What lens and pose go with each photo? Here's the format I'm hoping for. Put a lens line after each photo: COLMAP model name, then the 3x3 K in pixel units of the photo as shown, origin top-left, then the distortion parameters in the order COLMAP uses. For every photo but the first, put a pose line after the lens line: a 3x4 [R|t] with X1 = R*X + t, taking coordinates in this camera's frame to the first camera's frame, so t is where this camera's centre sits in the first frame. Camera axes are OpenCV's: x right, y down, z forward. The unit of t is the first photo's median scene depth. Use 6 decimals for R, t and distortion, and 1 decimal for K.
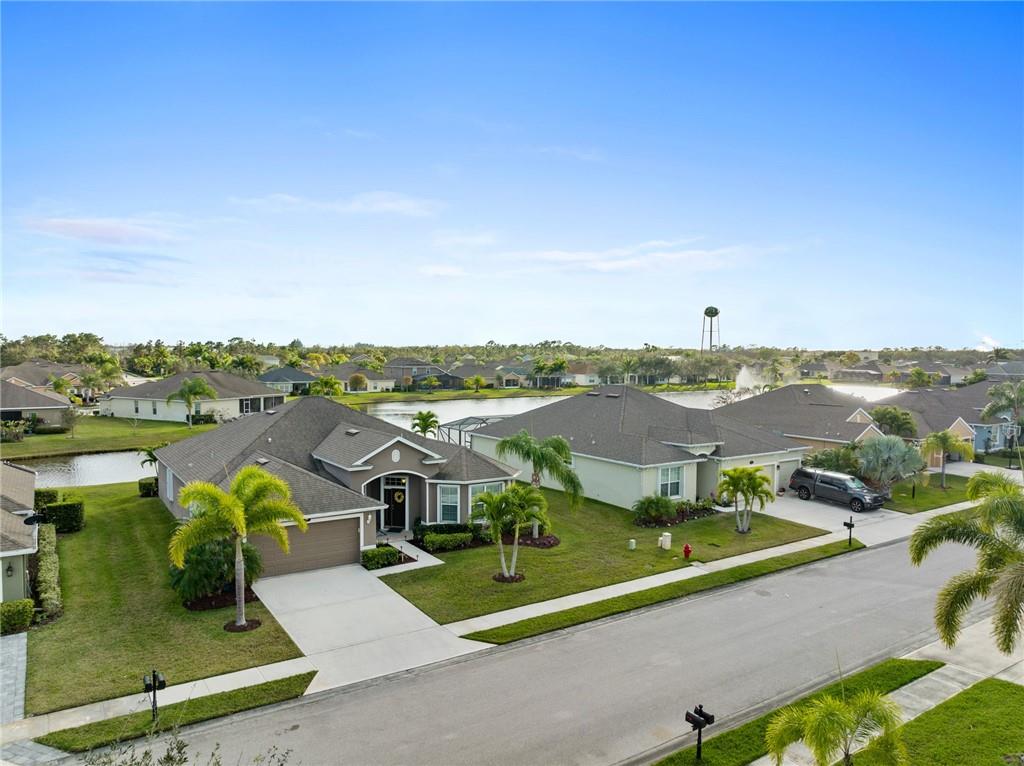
lens RADIAL K [[719.0, 0, 512.0], [0, 719.0, 383.0], [0, 0, 1]] dist [-0.038608, 0.008919]
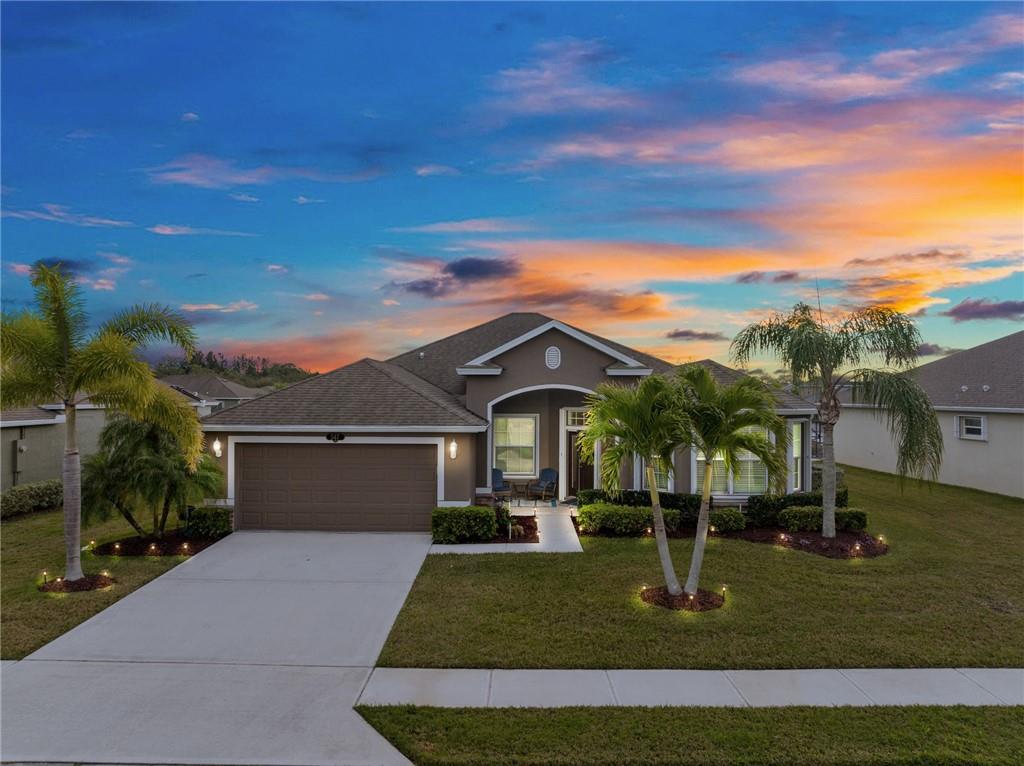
lens RADIAL K [[719.0, 0, 512.0], [0, 719.0, 383.0], [0, 0, 1]] dist [-0.038608, 0.008919]
pose [[0.825041, -0.010568, -0.564975, 0.121587], [-0.025069, 0.998156, -0.055279, 0.148389], [0.564517, 0.059770, 0.823254, 0.513283]]
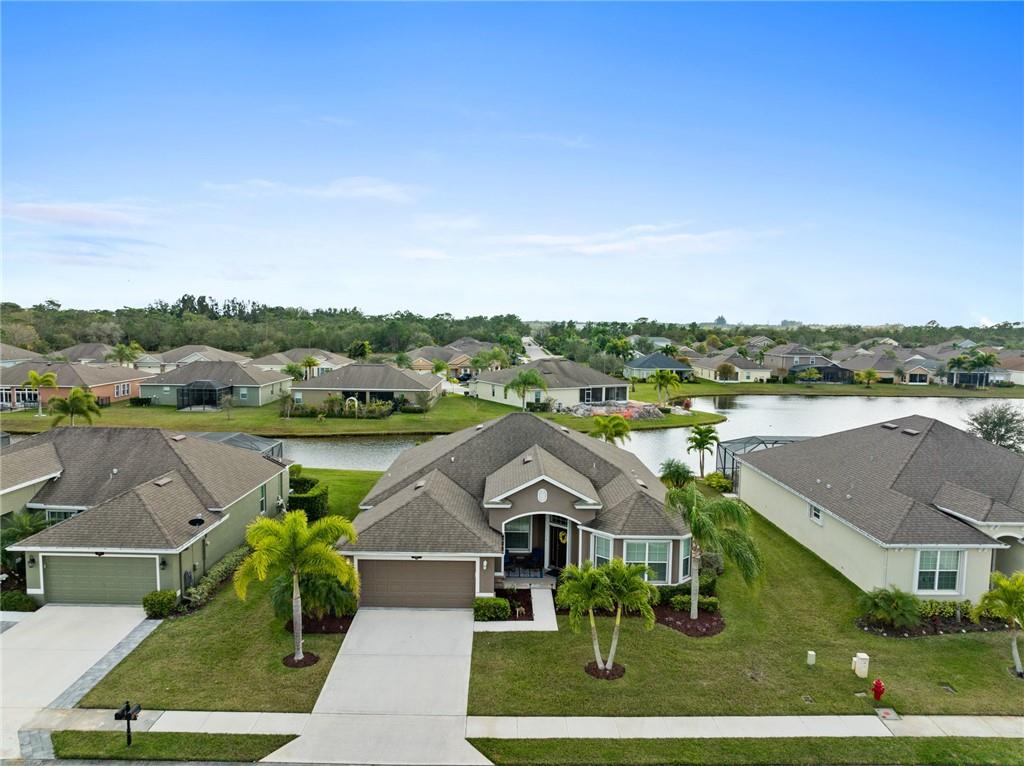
lens RADIAL K [[719.0, 0, 512.0], [0, 719.0, 383.0], [0, 0, 1]] dist [-0.038608, 0.008919]
pose [[0.837657, 0.051875, -0.543728, 0.283763], [-0.033836, 0.998496, 0.043136, -0.076451], [0.545148, -0.017736, 0.838152, 0.215932]]
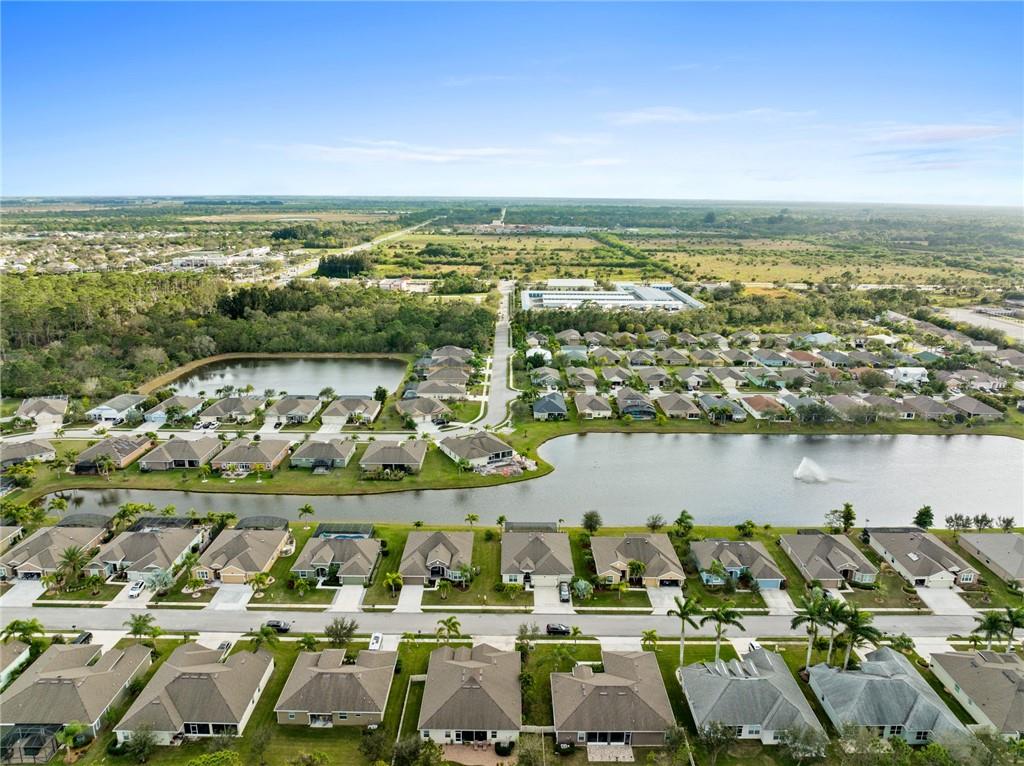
lens RADIAL K [[719.0, 0, 512.0], [0, 719.0, 383.0], [0, 0, 1]] dist [-0.038608, 0.008919]
pose [[0.833672, 0.143663, -0.533247, 2.430578], [-0.029438, 0.975759, 0.216857, -1.960199], [0.551475, -0.165090, 0.817692, -2.215441]]
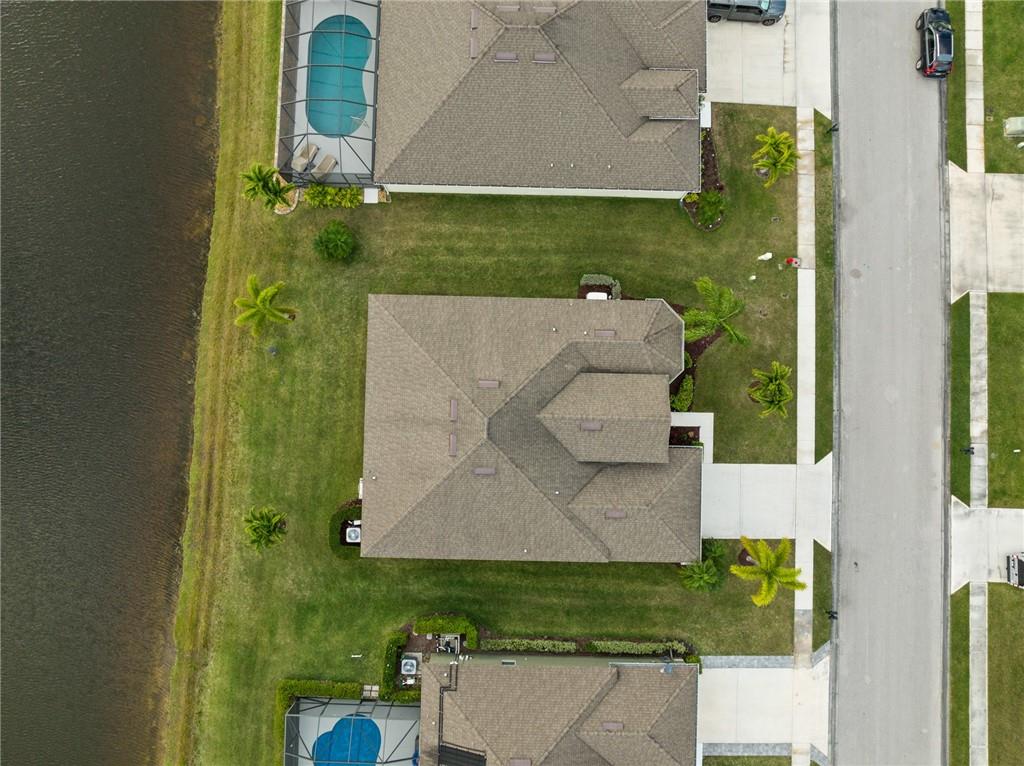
lens RADIAL K [[719.0, 0, 512.0], [0, 719.0, 383.0], [0, 0, 1]] dist [-0.038608, 0.008919]
pose [[0.572259, -0.819372, 0.033902, -0.290656], [0.037869, 0.067699, 0.996987, -1.090789], [-0.819198, -0.569251, 0.069770, 1.127958]]
